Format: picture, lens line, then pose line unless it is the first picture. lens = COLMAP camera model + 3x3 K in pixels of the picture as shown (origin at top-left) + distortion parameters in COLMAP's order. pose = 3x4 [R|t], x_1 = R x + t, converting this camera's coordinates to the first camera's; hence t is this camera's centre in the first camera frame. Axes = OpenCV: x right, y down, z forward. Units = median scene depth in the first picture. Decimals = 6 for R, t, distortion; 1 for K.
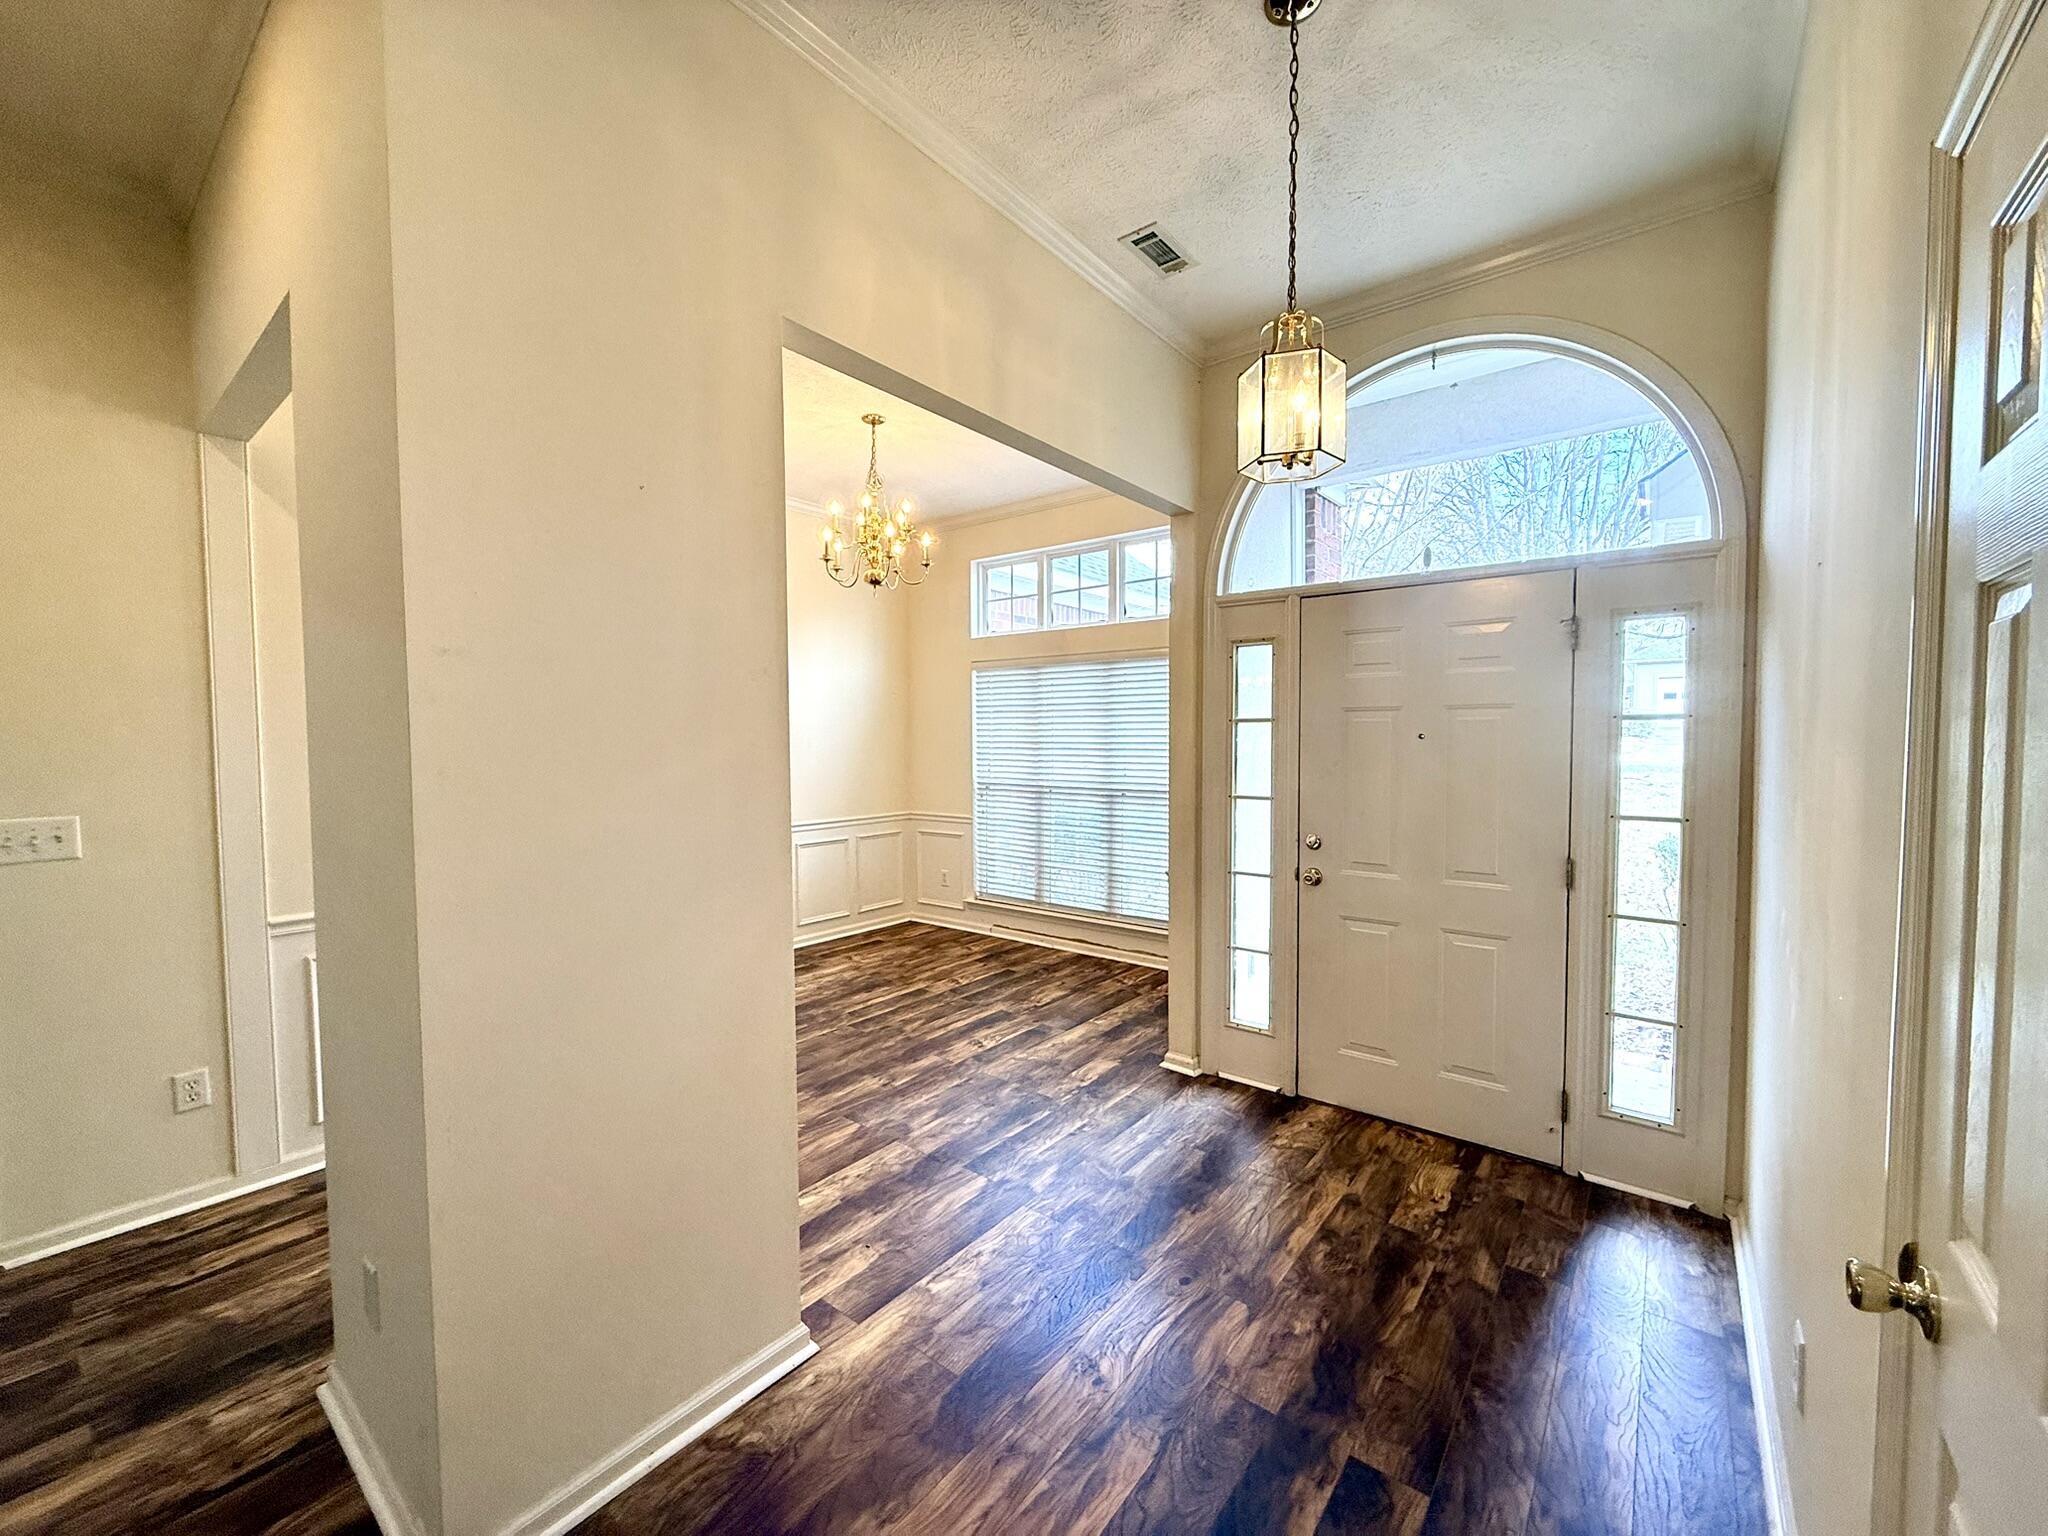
lens RADIAL K [[815.0, 0, 1022.9], [0, 815.0, 770.5], [0, 0, 1]] dist [-0.000984, 0.000188]
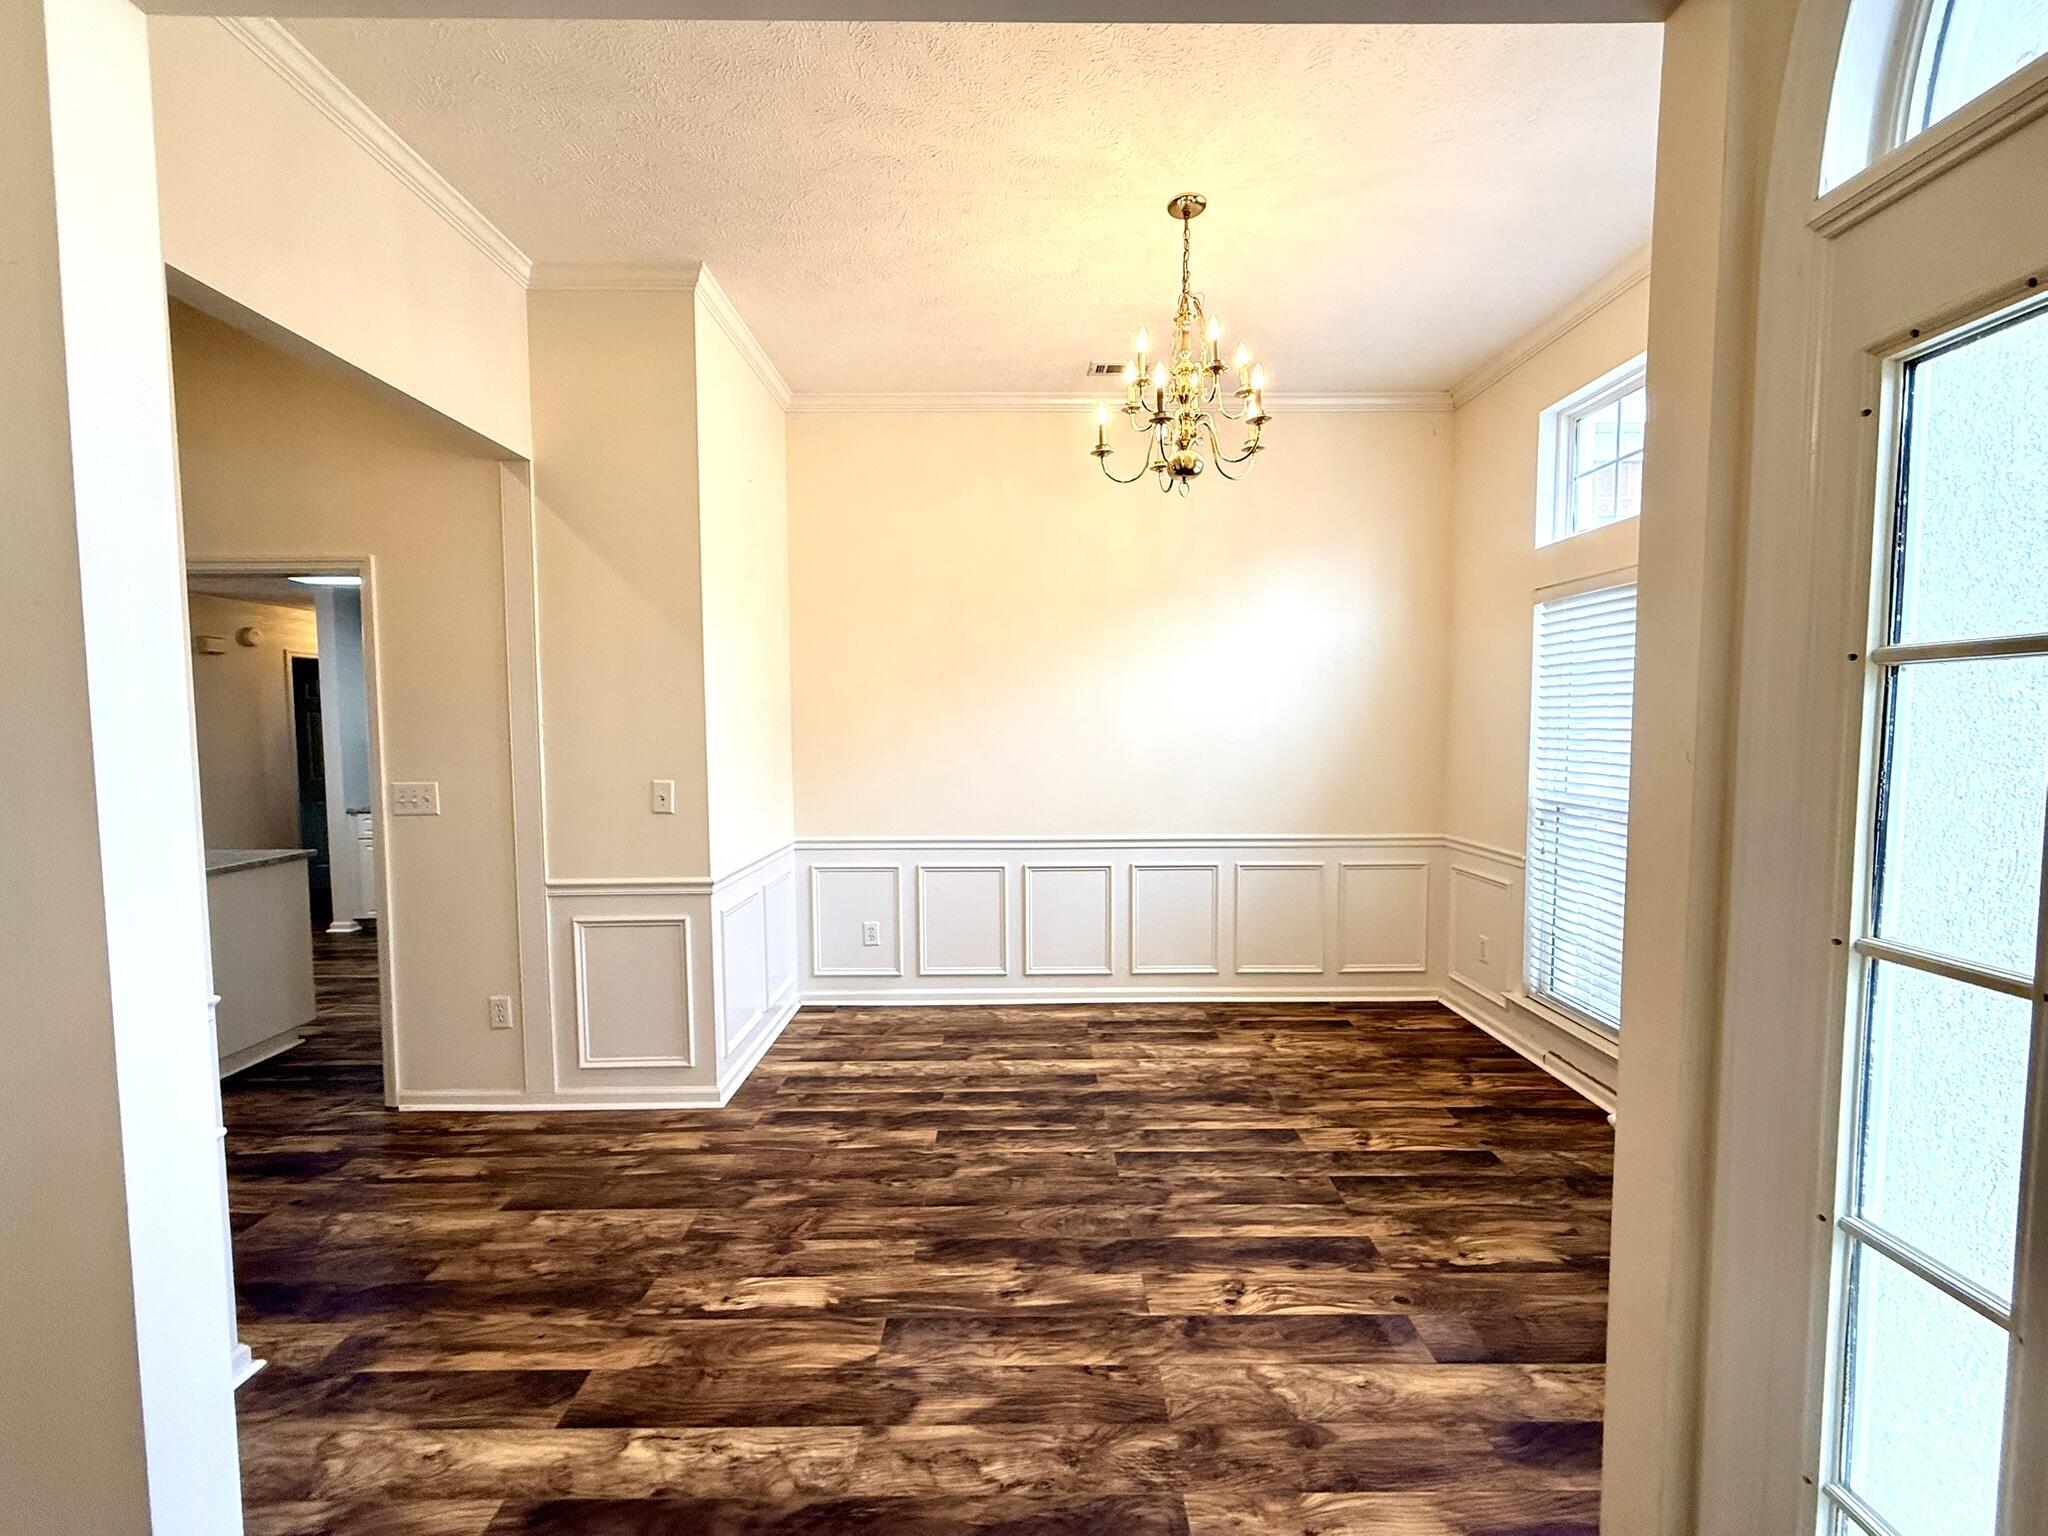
lens RADIAL K [[815.0, 0, 1022.9], [0, 815.0, 770.5], [0, 0, 1]] dist [-0.000984, 0.000188]
pose [[0.626231, 0.046969, -0.778222, 0.237056], [-0.031078, 0.998894, 0.035279, -0.020729], [0.779018, 0.002092, 0.626998, 0.508189]]
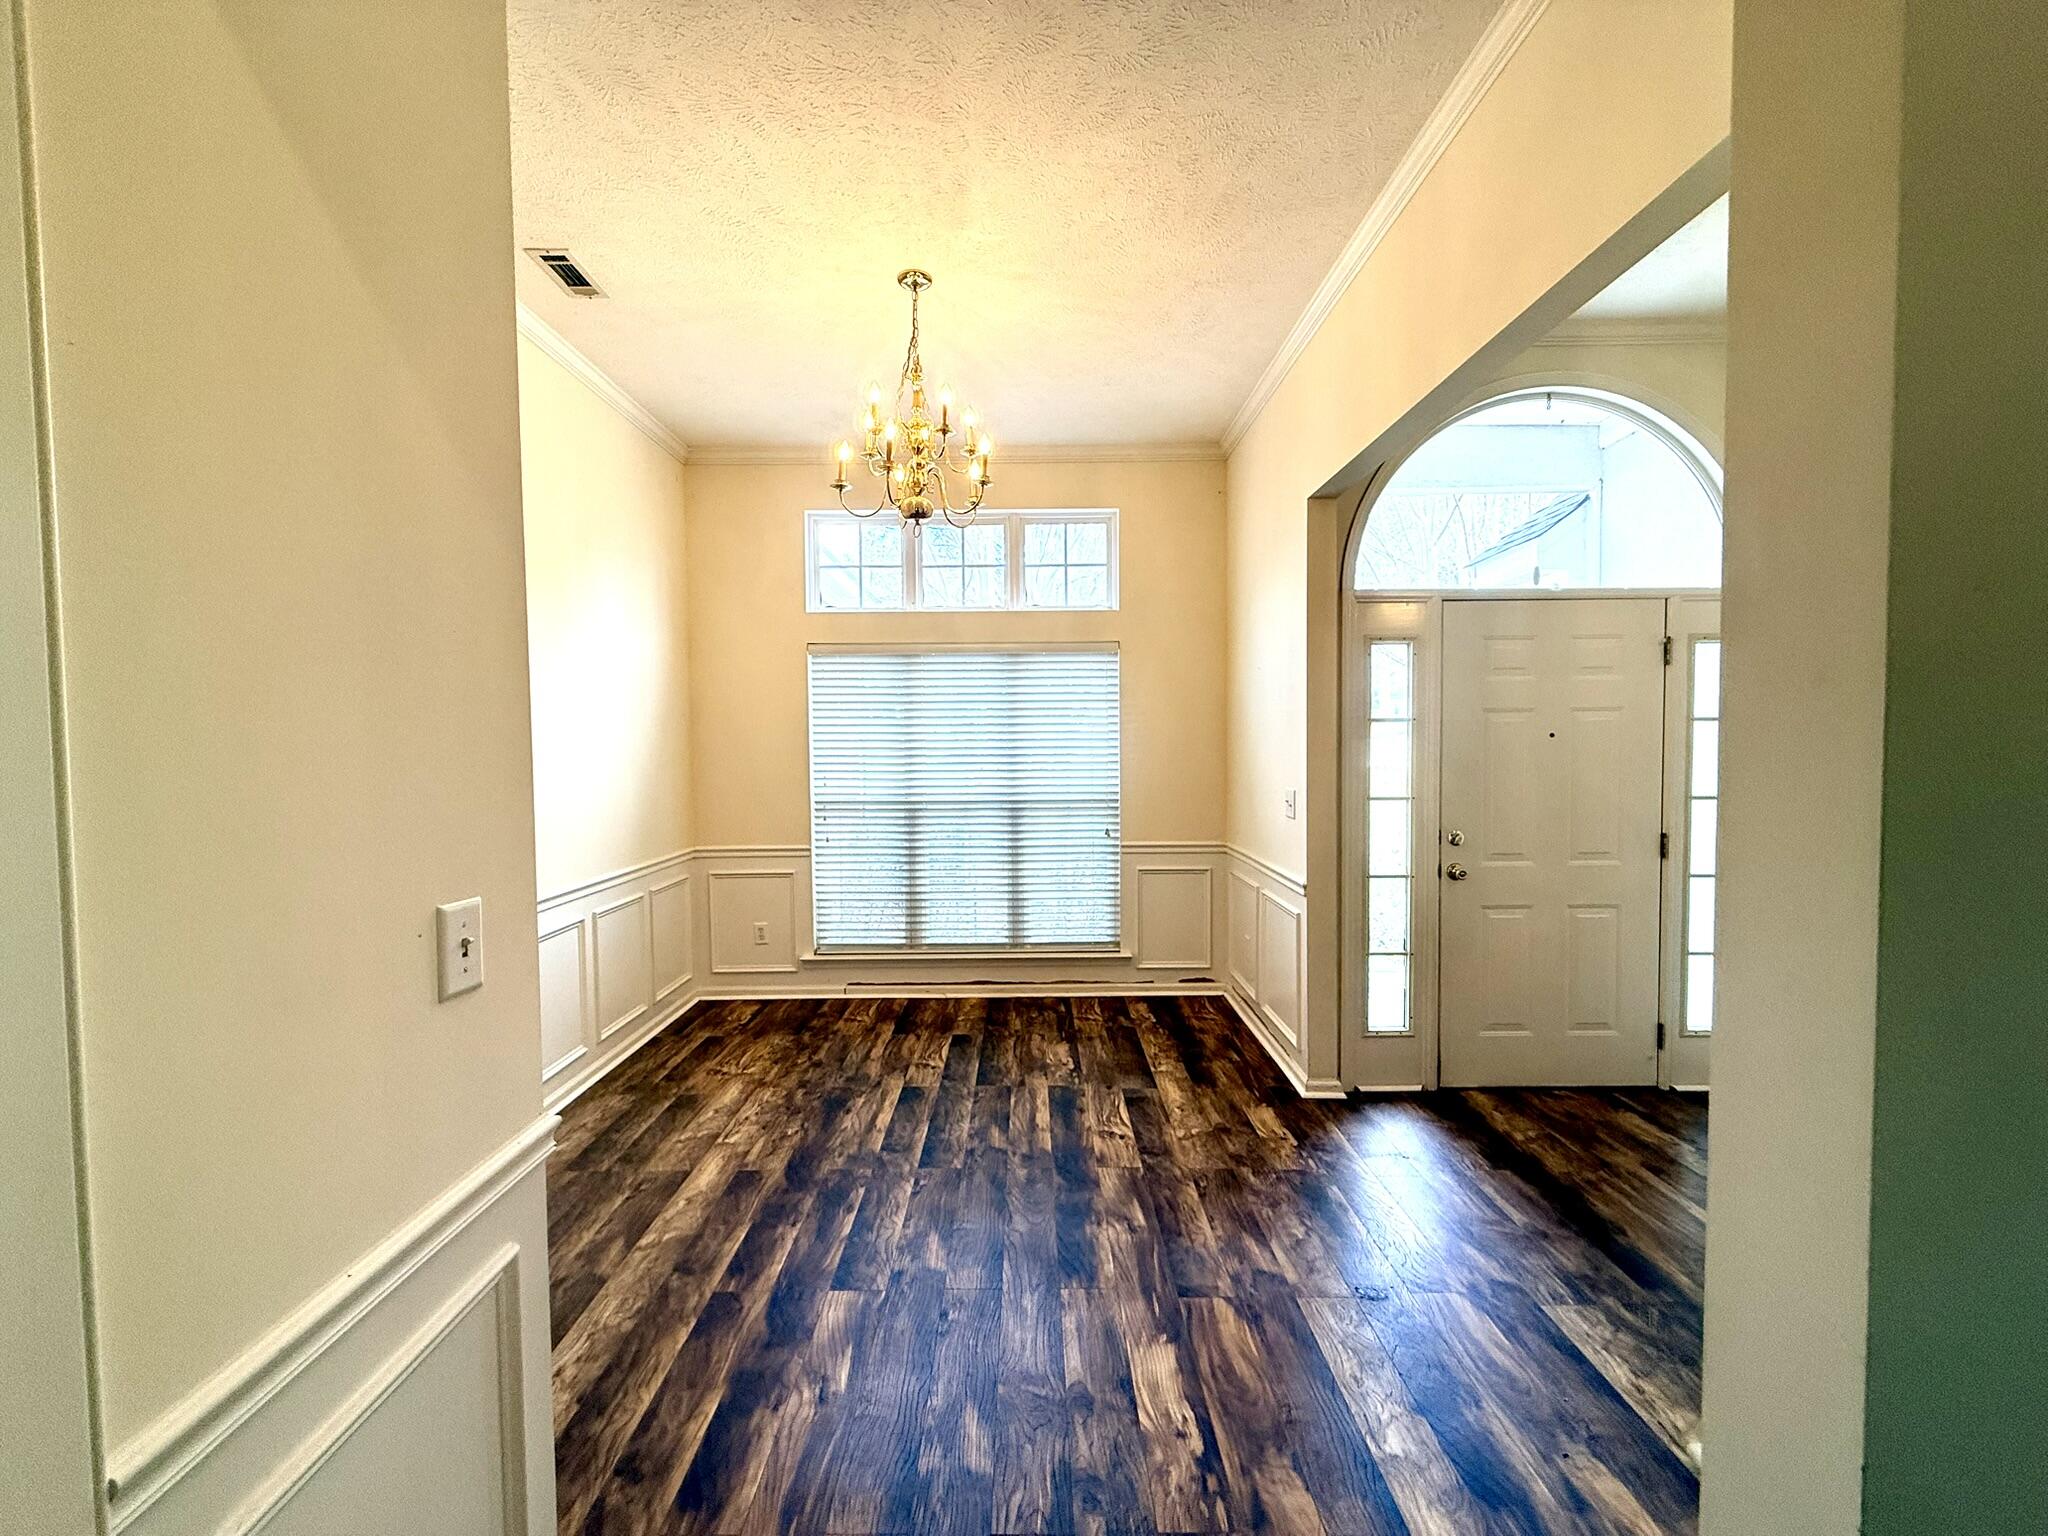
lens RADIAL K [[815.0, 0, 1022.9], [0, 815.0, 770.5], [0, 0, 1]] dist [-0.000984, 0.000188]
pose [[0.784783, -0.024968, 0.619267, -0.542307], [0.032196, 0.999481, -0.000503, -0.011333], [-0.618934, 0.020333, 0.785180, 0.402264]]
